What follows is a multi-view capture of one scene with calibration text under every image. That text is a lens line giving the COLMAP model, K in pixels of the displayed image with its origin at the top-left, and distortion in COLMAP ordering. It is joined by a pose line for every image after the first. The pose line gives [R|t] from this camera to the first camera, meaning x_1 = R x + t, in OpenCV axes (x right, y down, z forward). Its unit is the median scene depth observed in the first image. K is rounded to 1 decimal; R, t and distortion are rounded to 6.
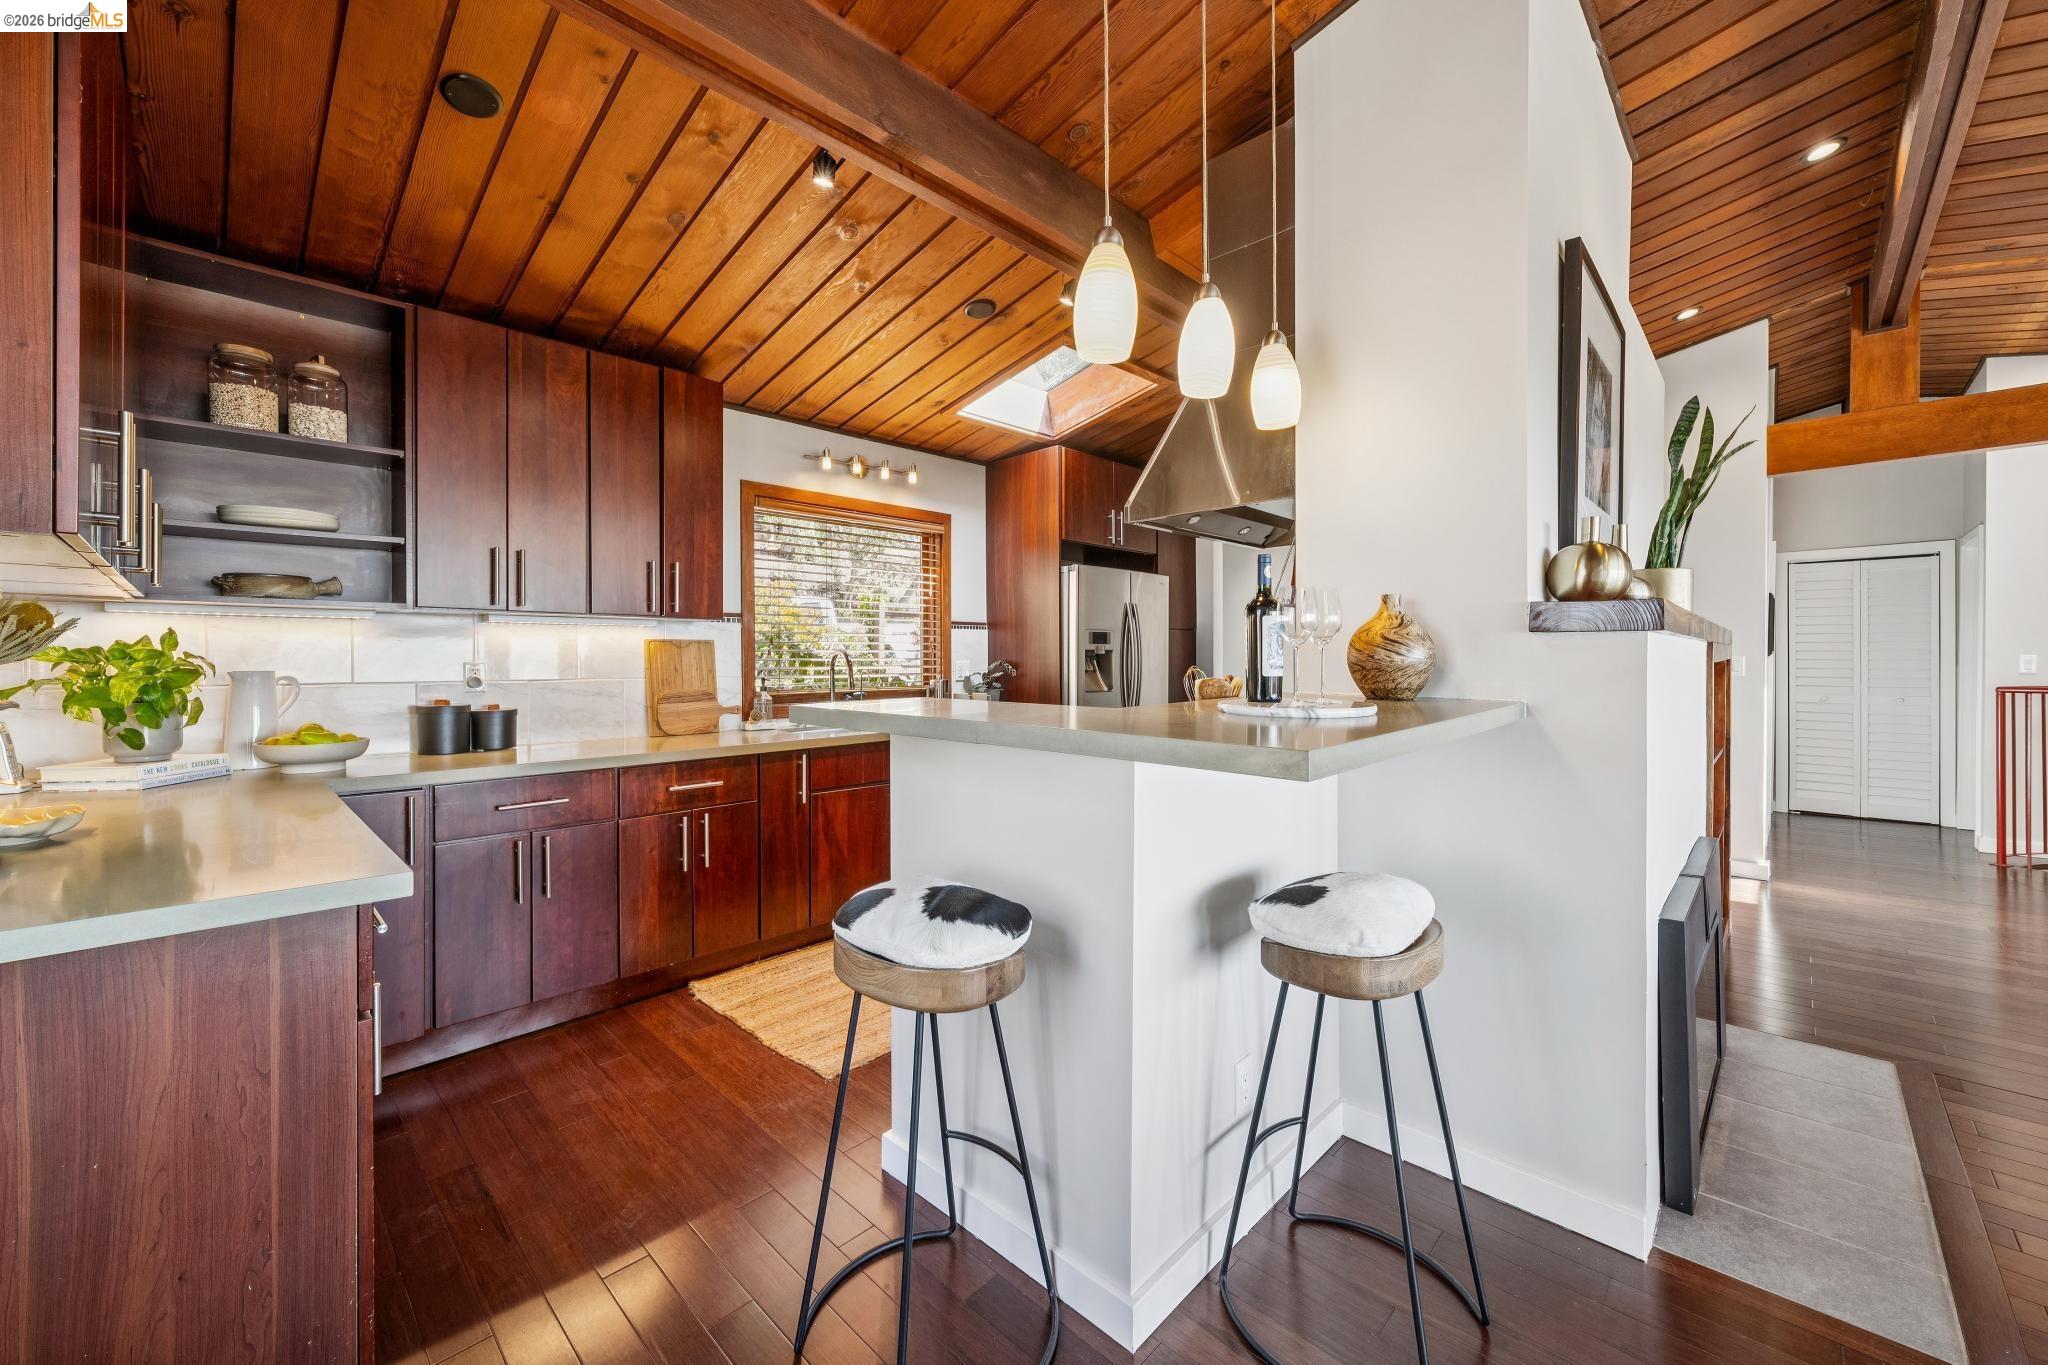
lens RADIAL K [[788.2, 0, 1018.0], [0, 788.2, 680.1], [0, 0, 1]] dist [-0.002198, -0.000339]
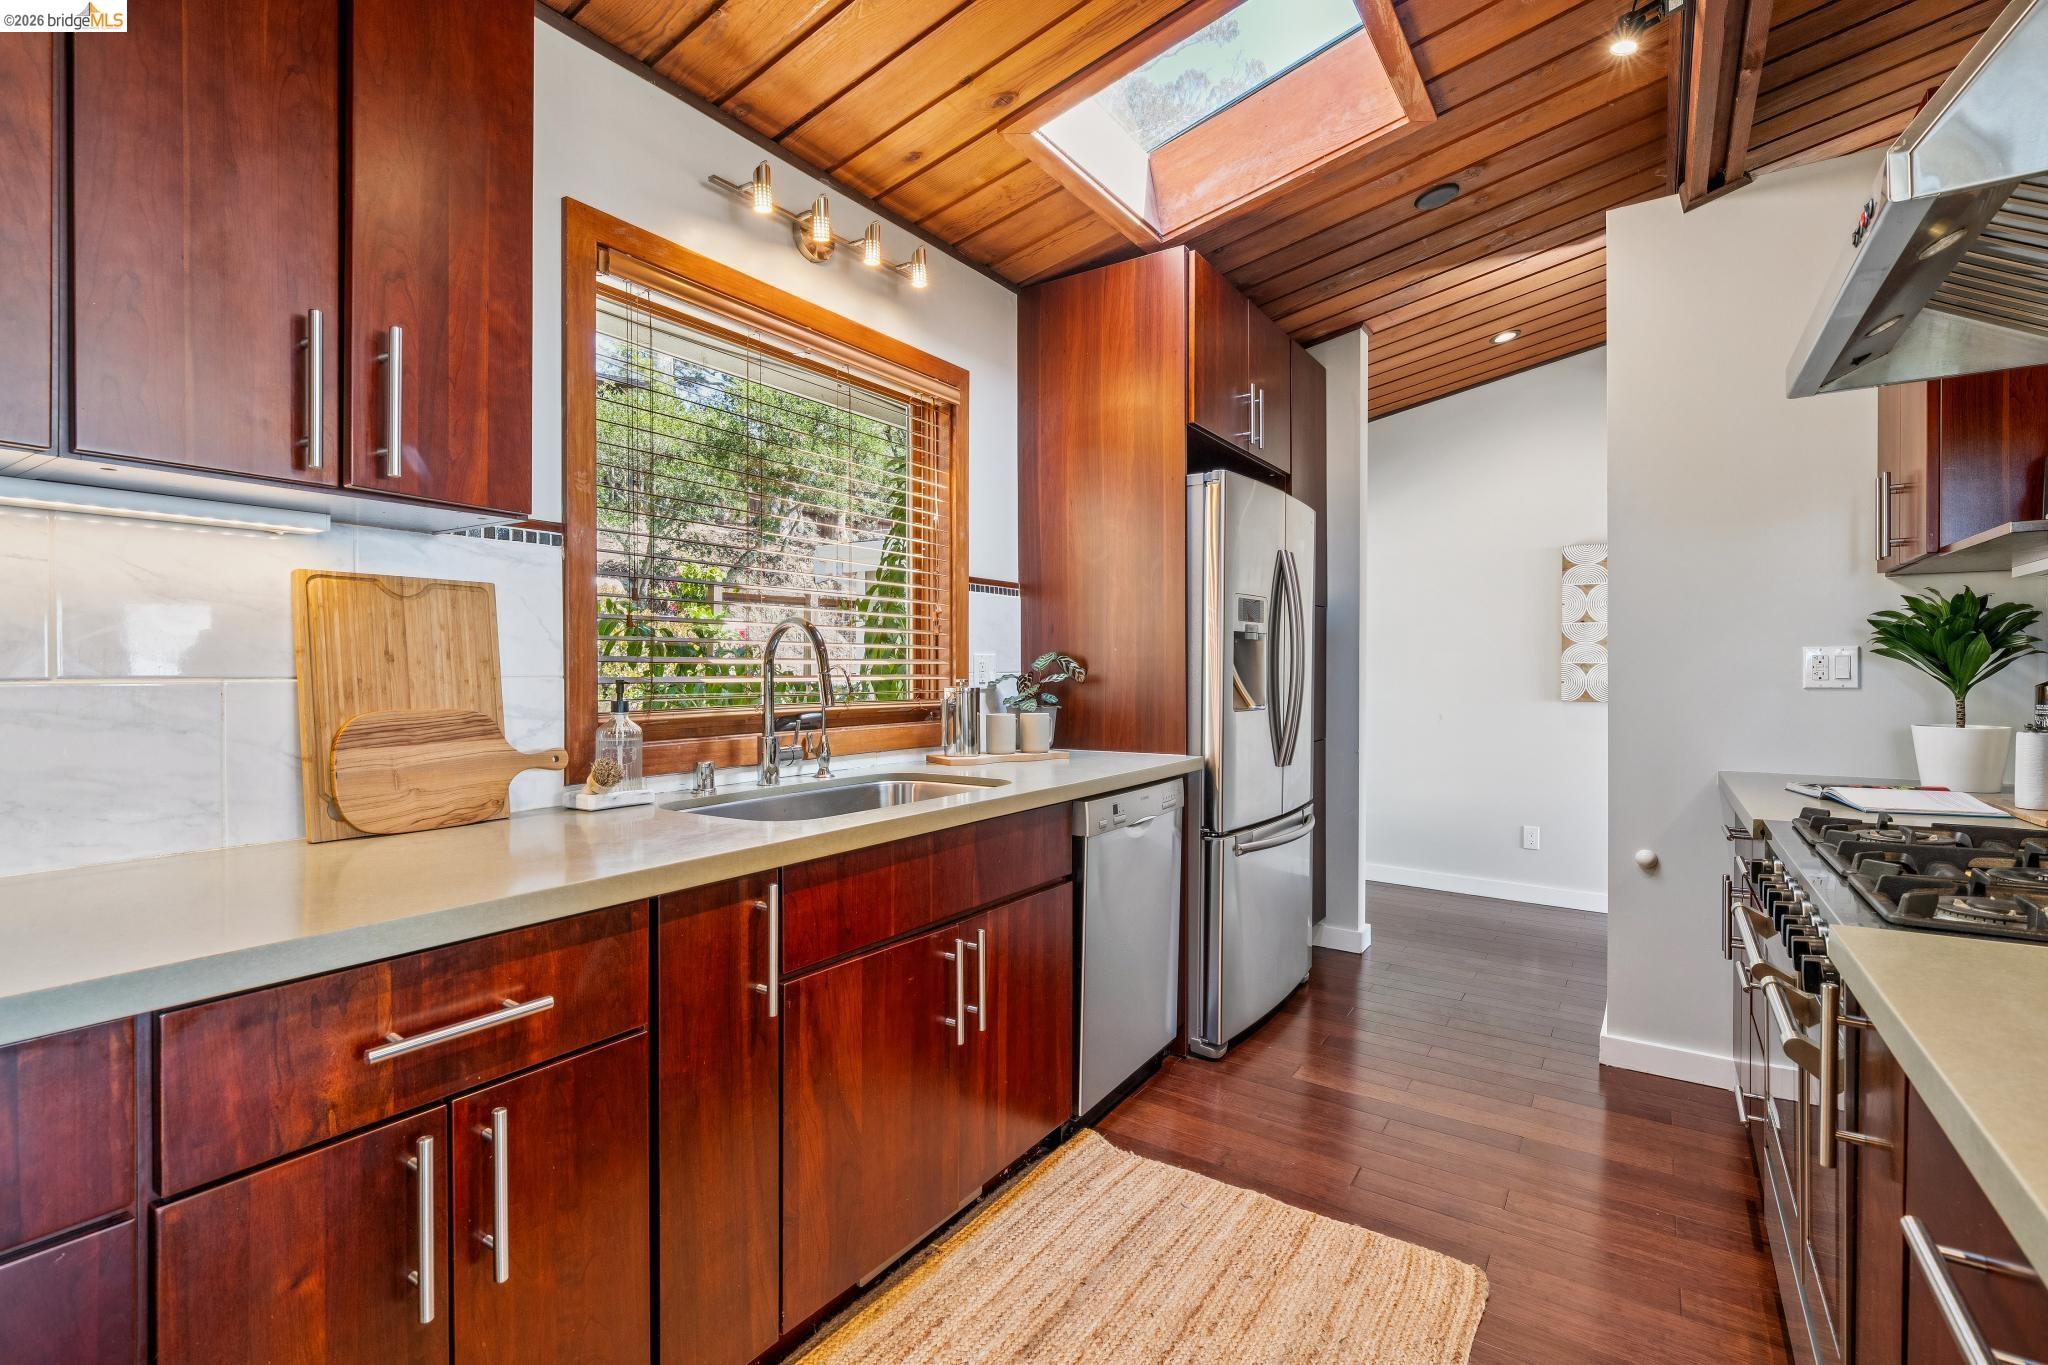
lens RADIAL K [[941.9, 0, 1015.3], [0, 941.9, 688.7], [0, 0, 1]] dist [-0.003024, -0.000021]
pose [[0.982777, -0.001148, 0.184790, -0.213554], [0.002710, 0.999963, -0.008198, 0.006374], [-0.184774, 0.008558, 0.982744, 0.482613]]
